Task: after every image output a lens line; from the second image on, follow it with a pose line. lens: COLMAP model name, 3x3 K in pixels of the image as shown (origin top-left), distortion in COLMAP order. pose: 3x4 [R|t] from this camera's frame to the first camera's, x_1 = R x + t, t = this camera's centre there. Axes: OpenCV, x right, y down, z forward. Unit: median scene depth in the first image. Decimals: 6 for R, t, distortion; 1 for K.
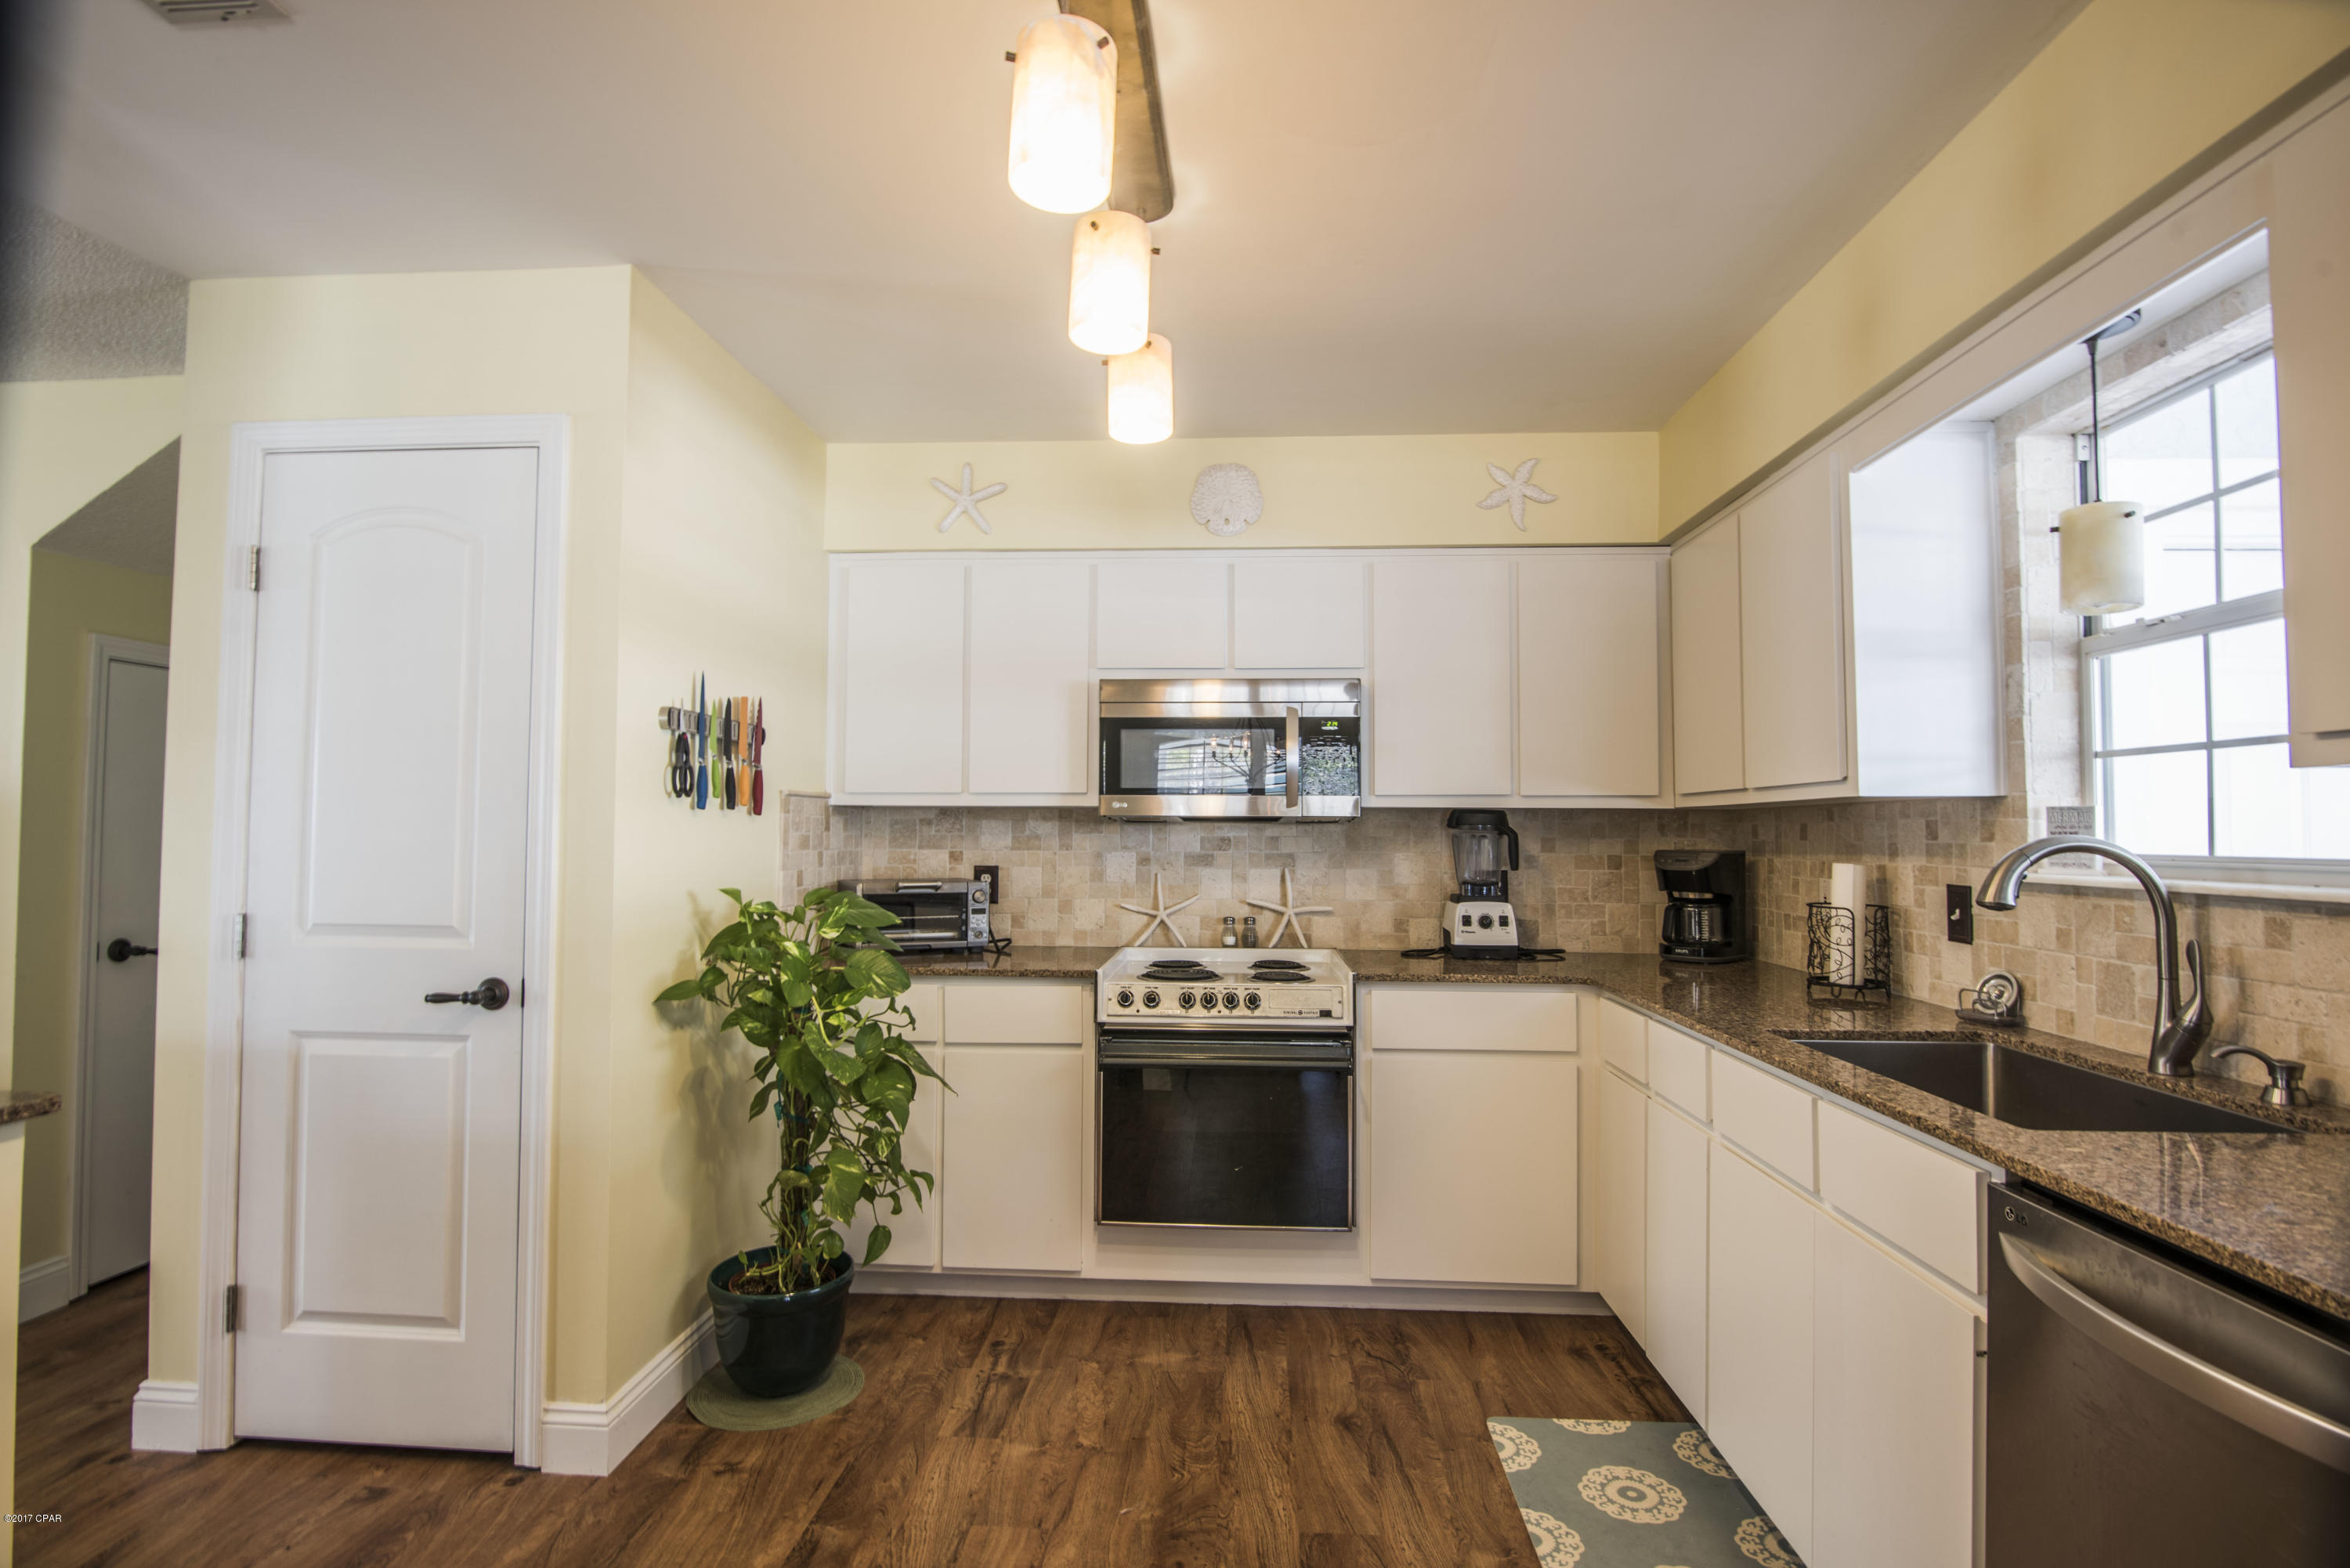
lens RADIAL K [[1158.3, 0, 1179.3], [0, 1158.3, 788.0], [0, 0, 1]] dist [-0.015972, -0.000482]
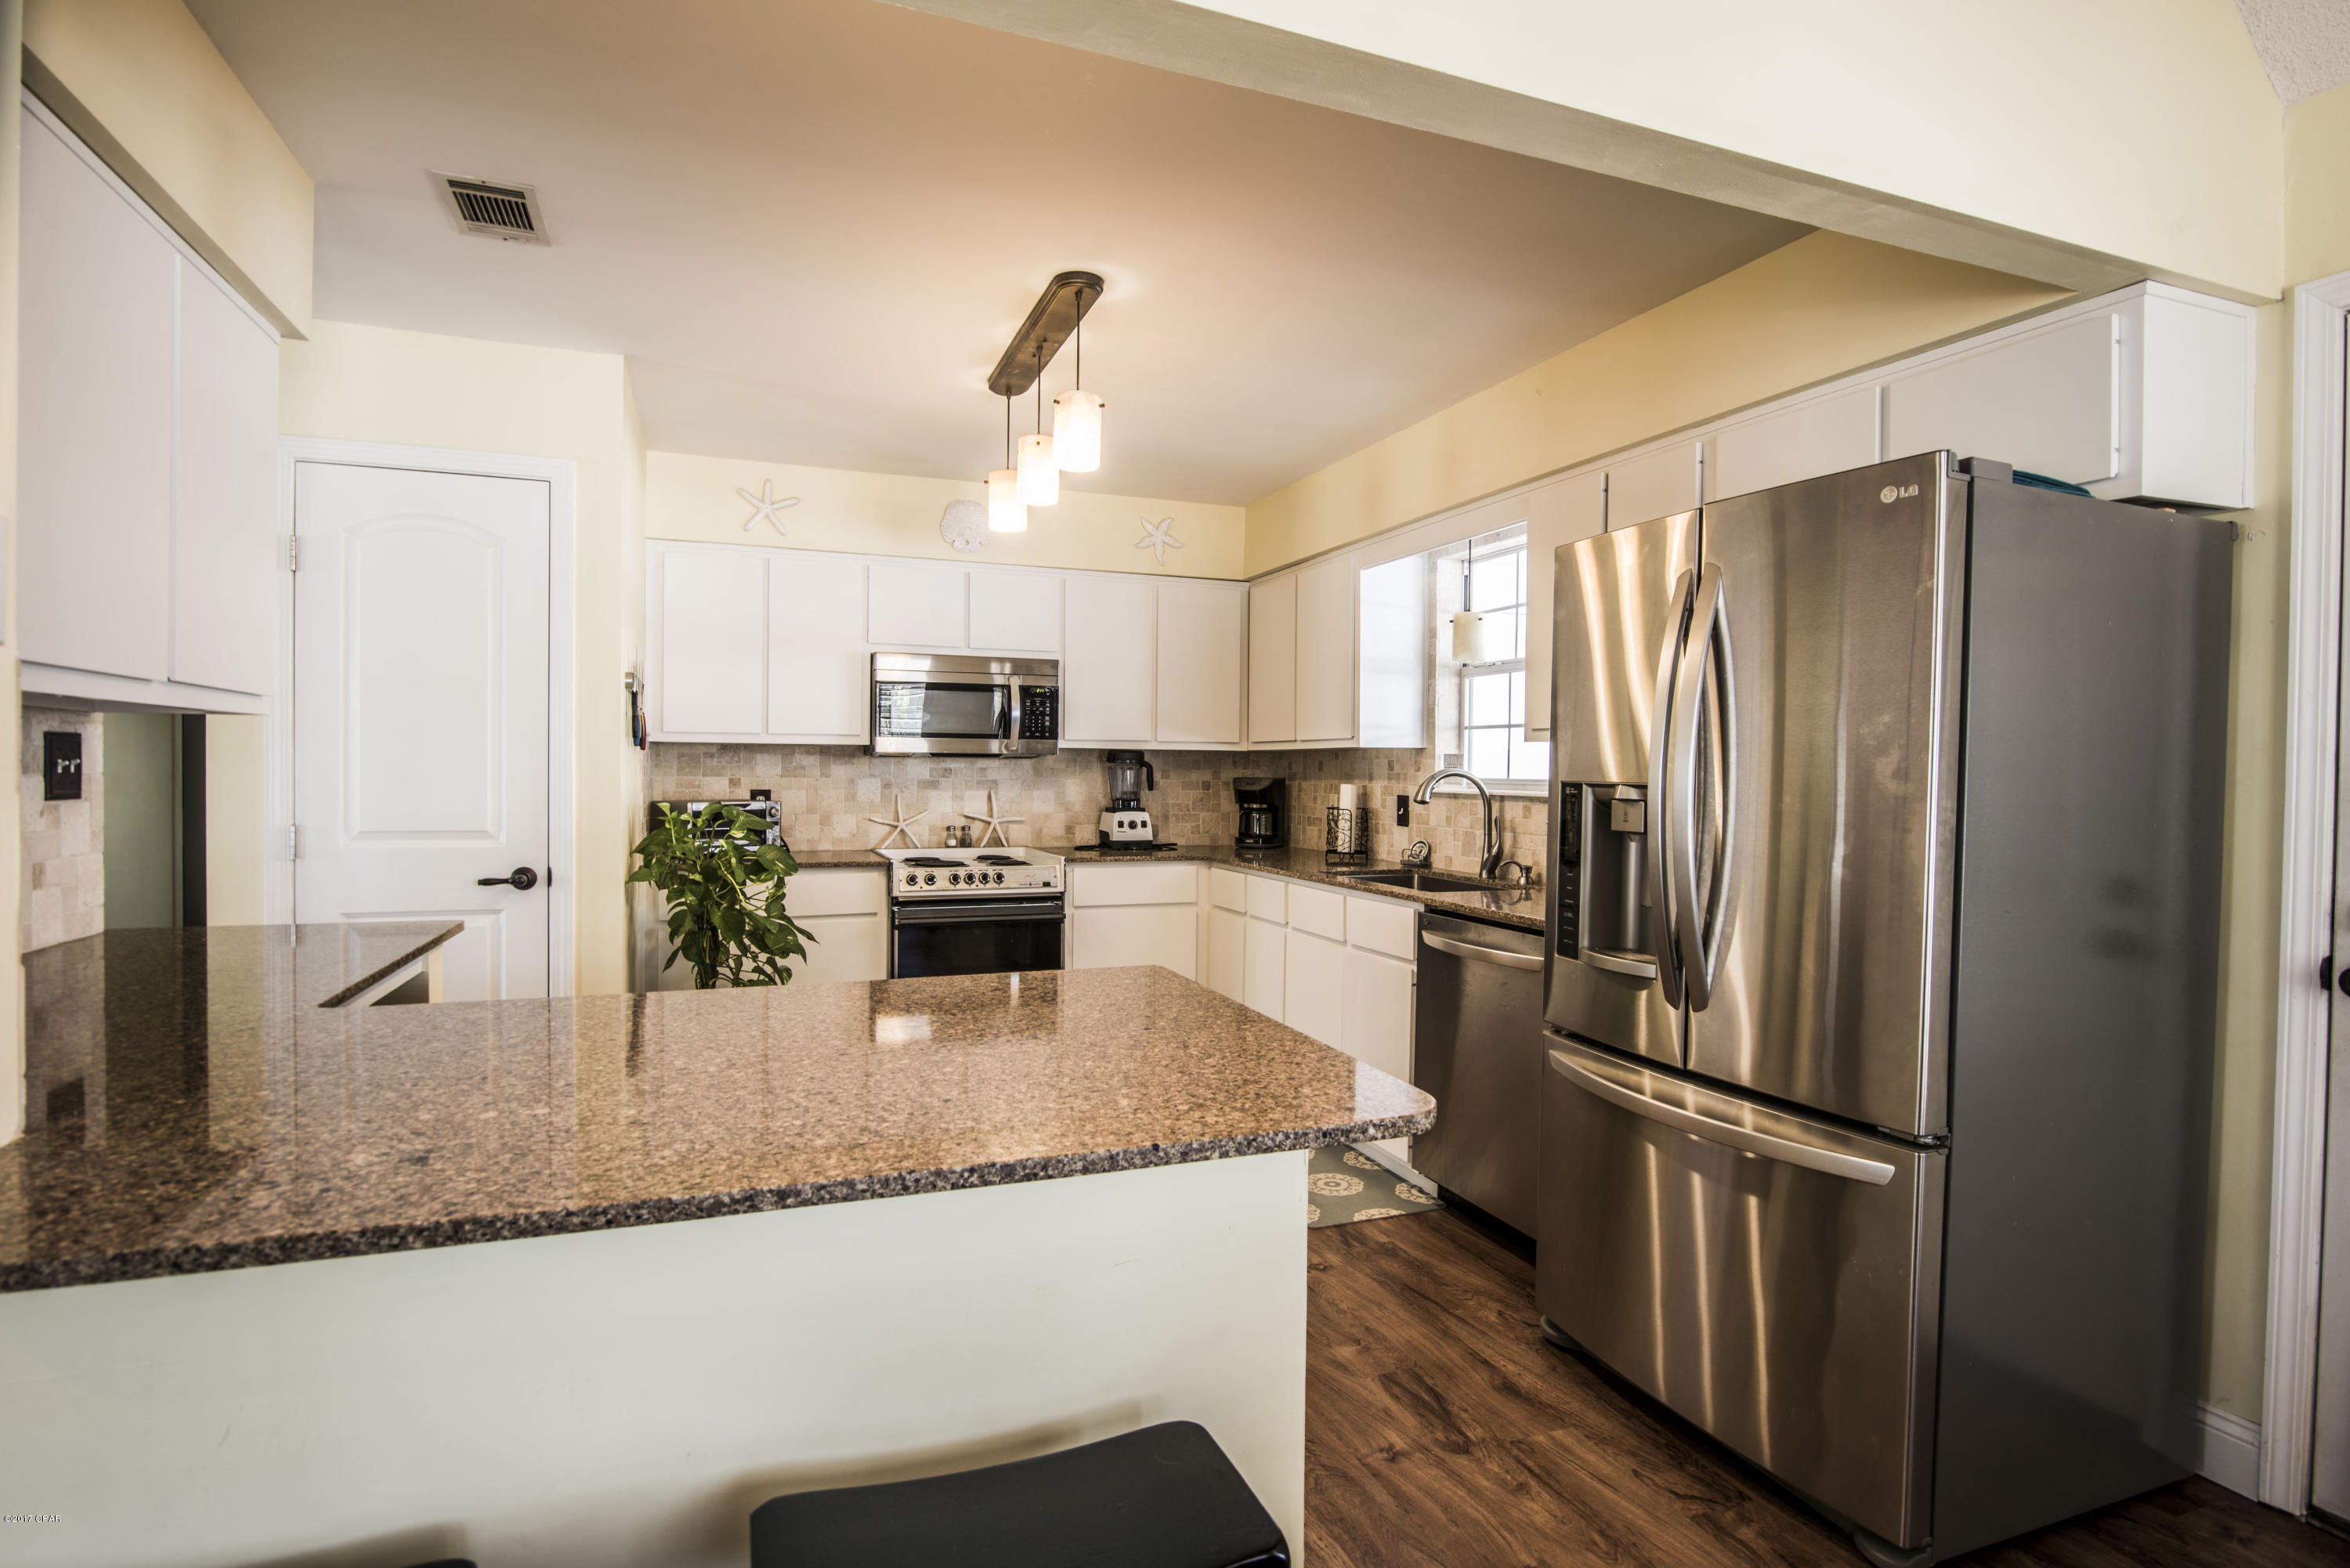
lens RADIAL K [[1193.1, 0, 1176.7], [0, 1193.1, 788.4], [0, 0, 1]] dist [-0.019241, -0.000038]
pose [[0.910619, -0.003343, 0.413234, -0.420818], [-0.020667, 0.998348, 0.053619, -0.020626], [-0.412731, -0.057367, 0.909045, -0.559173]]
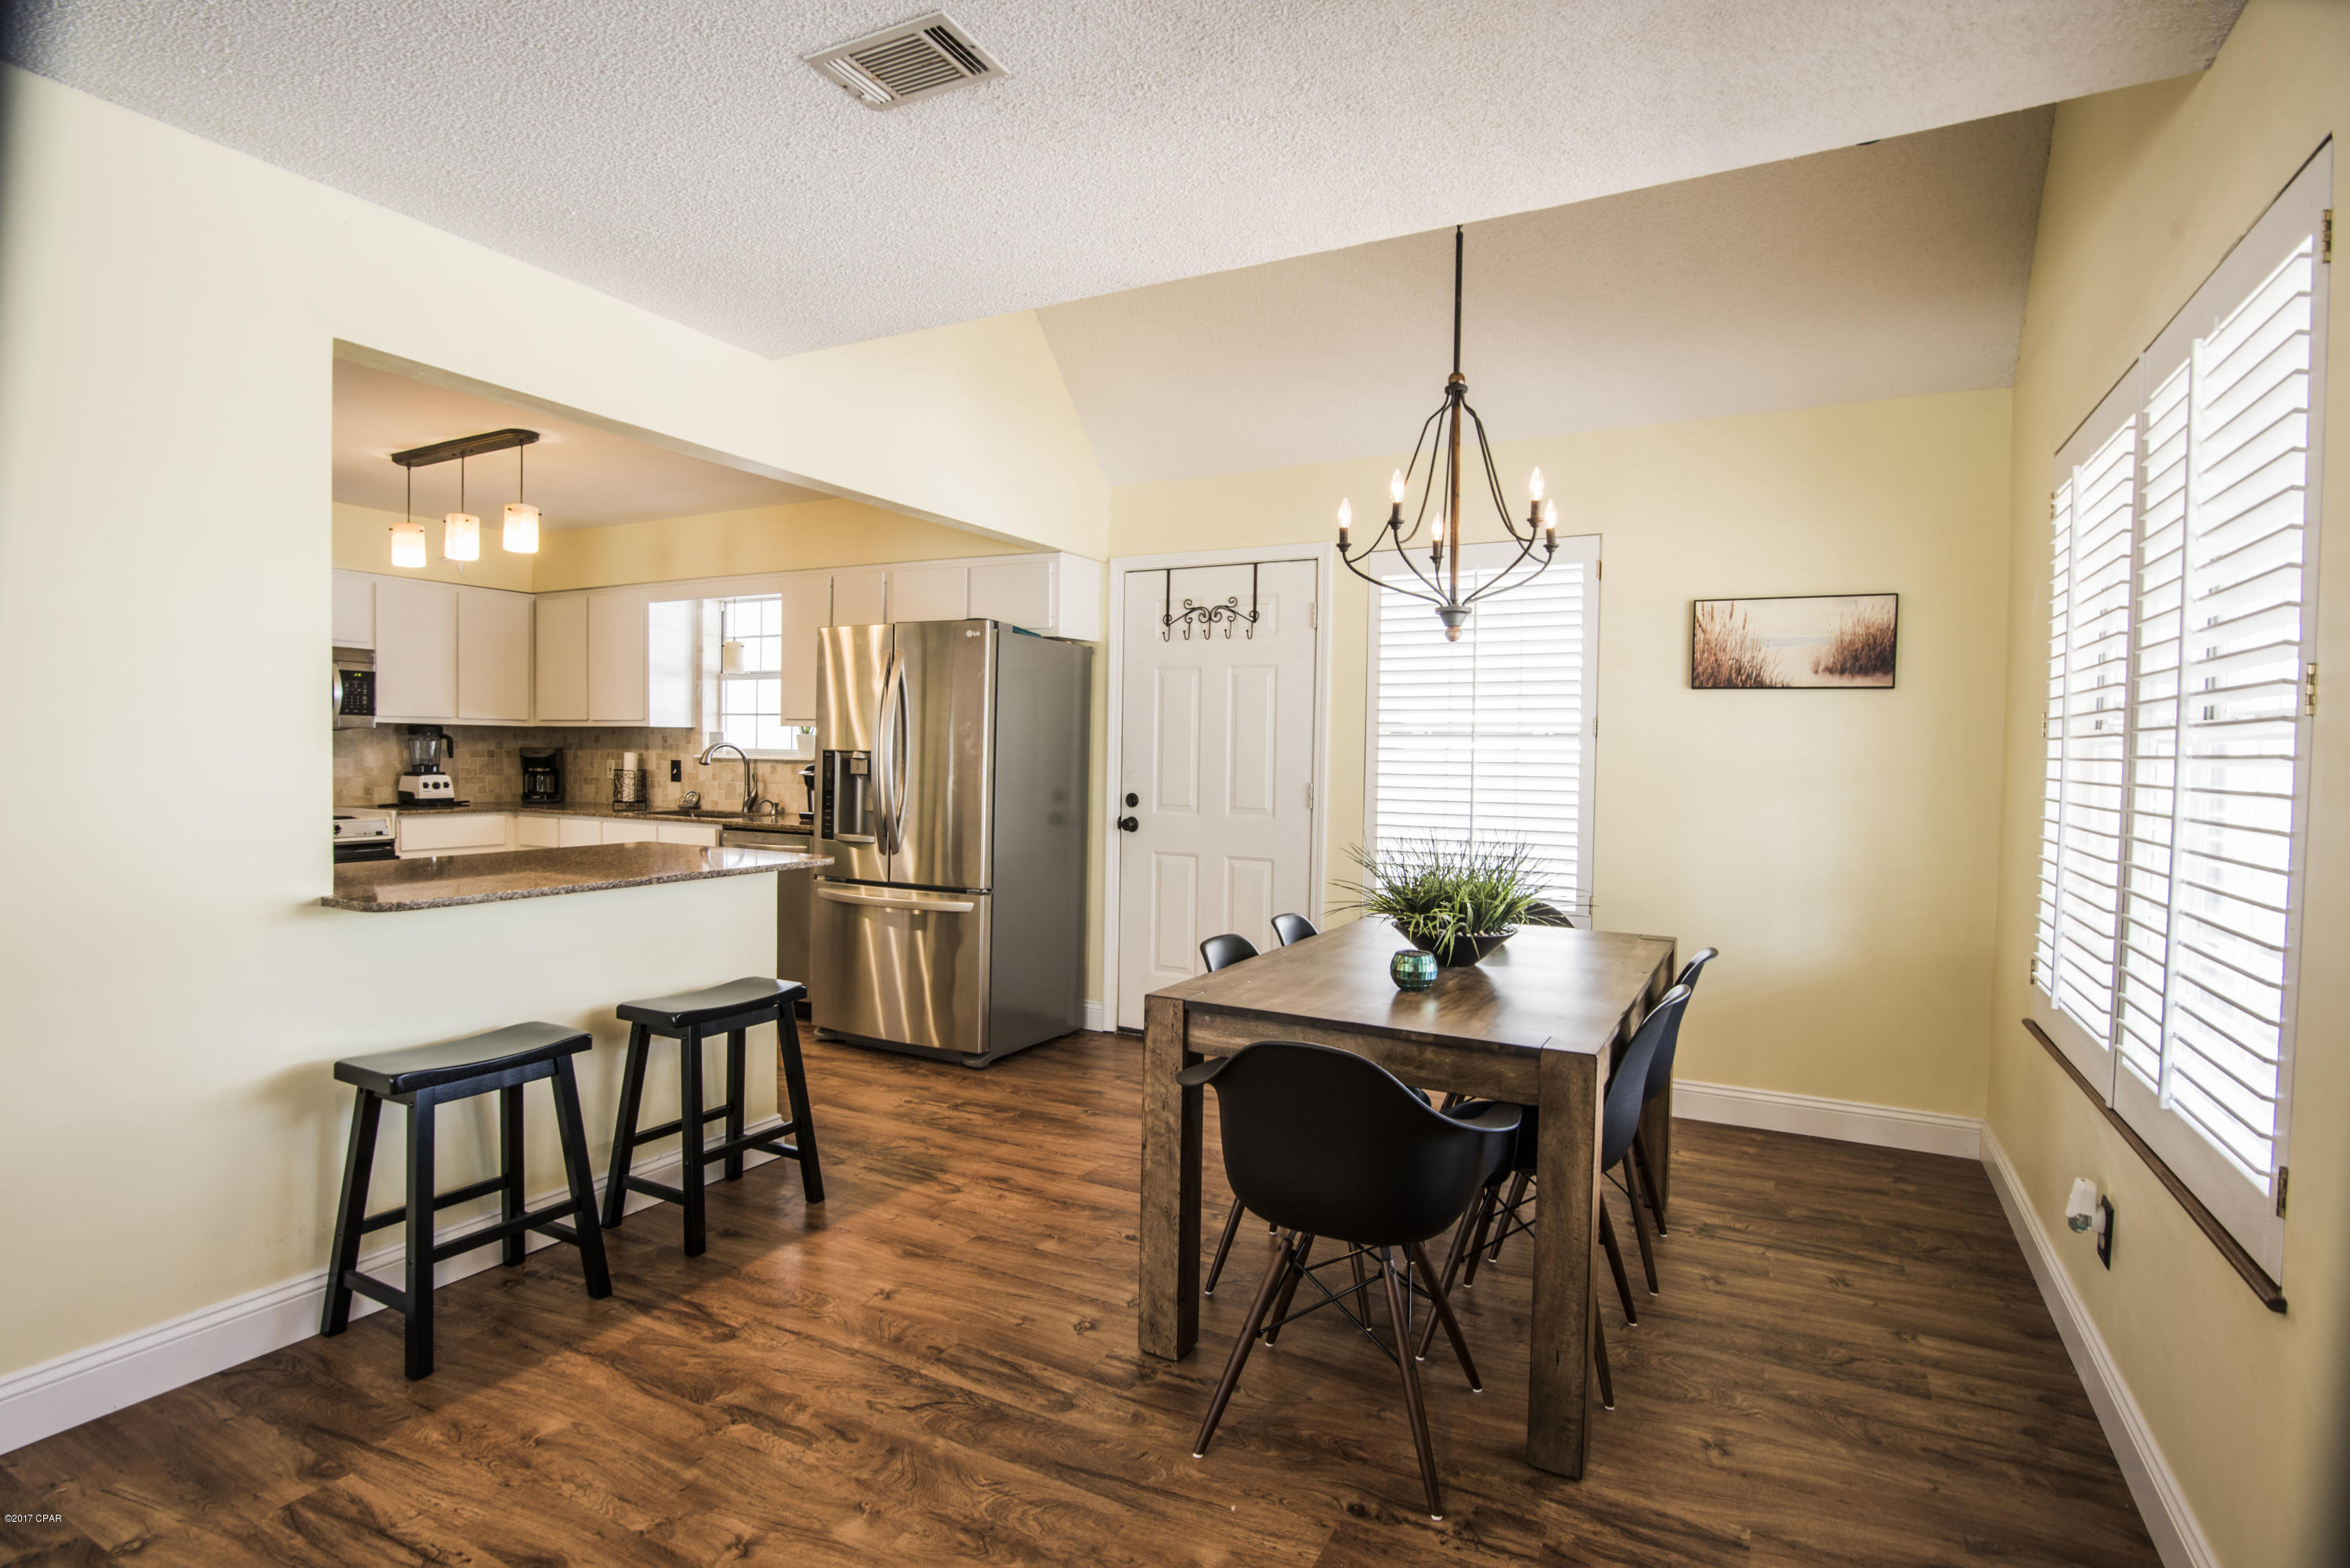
lens RADIAL K [[1158.3, 0, 1182.8], [0, 1158.3, 790.2], [0, 0, 1]] dist [-0.015972, -0.000482]
pose [[0.417815, -0.028742, 0.908078, -1.180792], [-0.047957, 0.997408, 0.053635, -0.042582], [-0.907266, -0.065958, 0.415353, -1.102811]]
